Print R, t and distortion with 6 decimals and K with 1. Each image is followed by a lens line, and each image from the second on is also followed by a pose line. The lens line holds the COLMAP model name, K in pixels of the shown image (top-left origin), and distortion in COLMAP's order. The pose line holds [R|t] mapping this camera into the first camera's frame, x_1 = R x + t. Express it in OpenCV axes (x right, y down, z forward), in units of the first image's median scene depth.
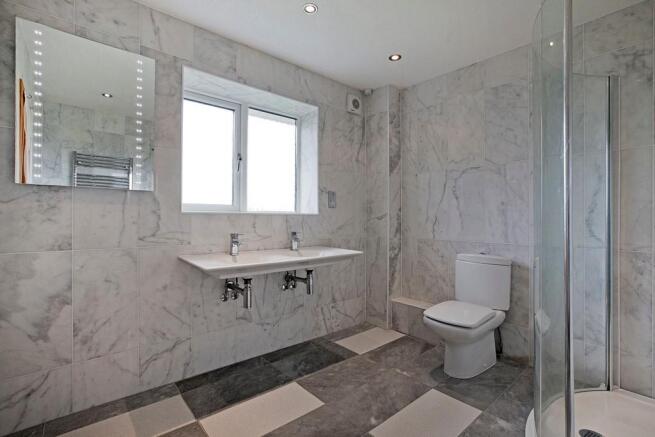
lens RADIAL K [[308.7, 0, 320.9], [0, 308.7, 215.3], [0, 0, 1]] dist [-0.000053, 0.000436]
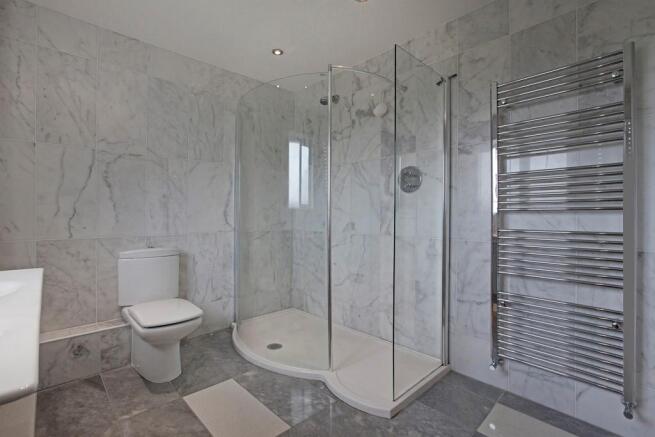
lens RADIAL K [[308.7, 0, 320.9], [0, 308.7, 215.3], [0, 0, 1]] dist [-0.000053, 0.000436]
pose [[-0.035228, -0.007397, 0.999352, -0.451264], [-0.006093, 0.999956, 0.007186, 0.014455], [-0.999361, -0.005836, -0.035271, 0.513366]]
